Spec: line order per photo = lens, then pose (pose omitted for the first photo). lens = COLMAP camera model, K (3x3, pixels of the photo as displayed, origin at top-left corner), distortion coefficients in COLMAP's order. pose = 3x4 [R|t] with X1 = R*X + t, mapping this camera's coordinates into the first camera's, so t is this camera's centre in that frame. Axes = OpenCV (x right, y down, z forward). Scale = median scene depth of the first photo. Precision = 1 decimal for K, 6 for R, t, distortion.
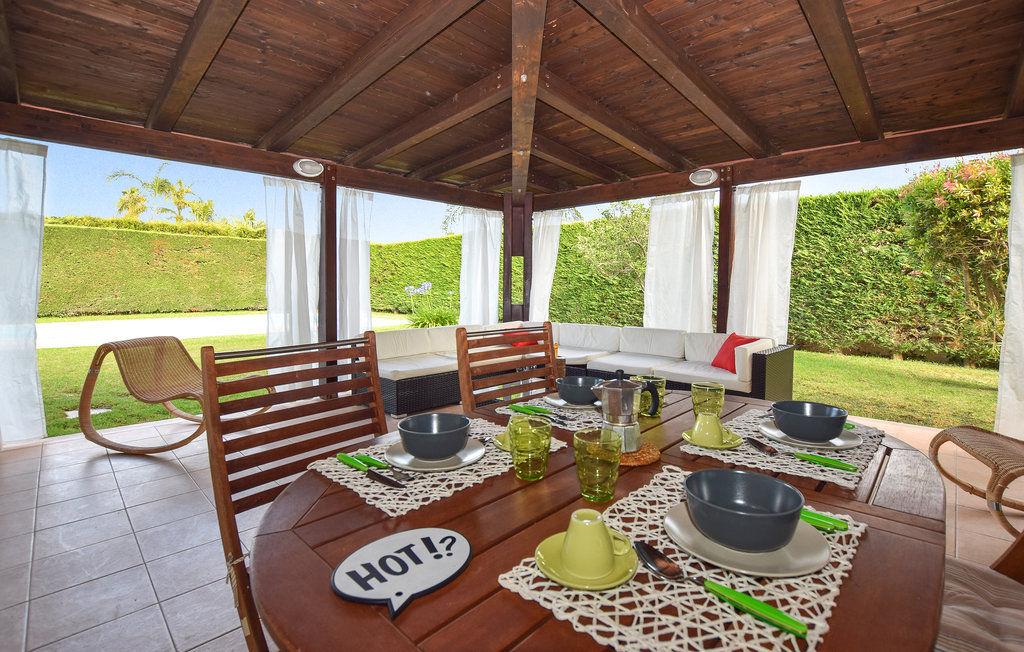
lens RADIAL K [[459.0, 0, 515.8], [0, 459.0, 326.7], [0, 0, 1]] dist [-0.027090, 0.000095]
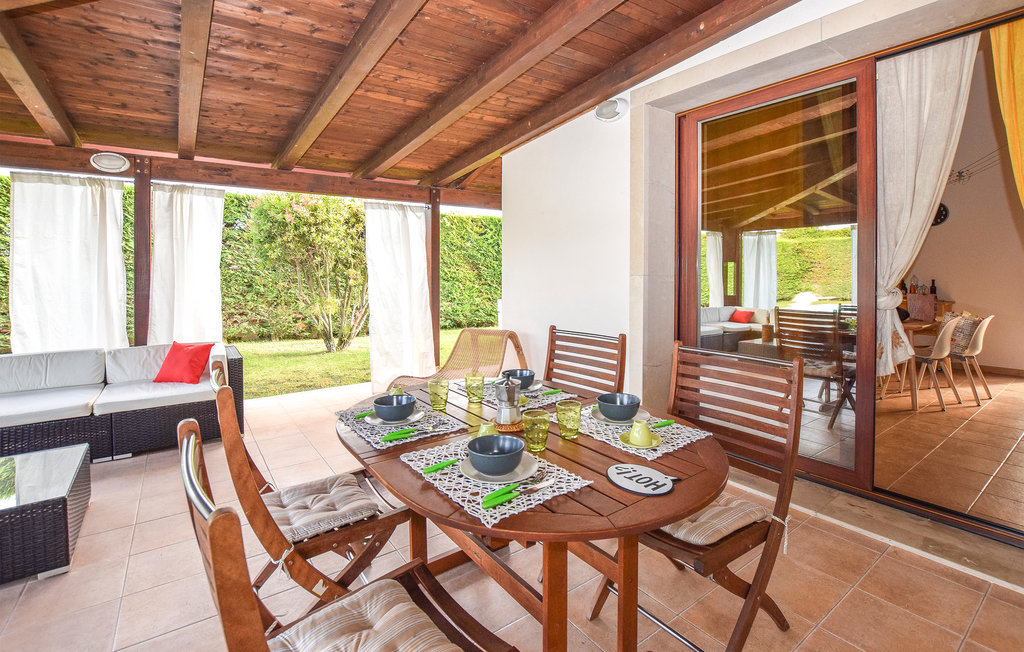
lens RADIAL K [[459.0, 0, 515.8], [0, 459.0, 326.7], [0, 0, 1]] dist [-0.027090, 0.000095]
pose [[0.170563, -0.120003, 0.978012, -0.298464], [0.089040, 0.990373, 0.105992, -0.053139], [-0.981316, 0.069004, 0.179606, 0.153670]]
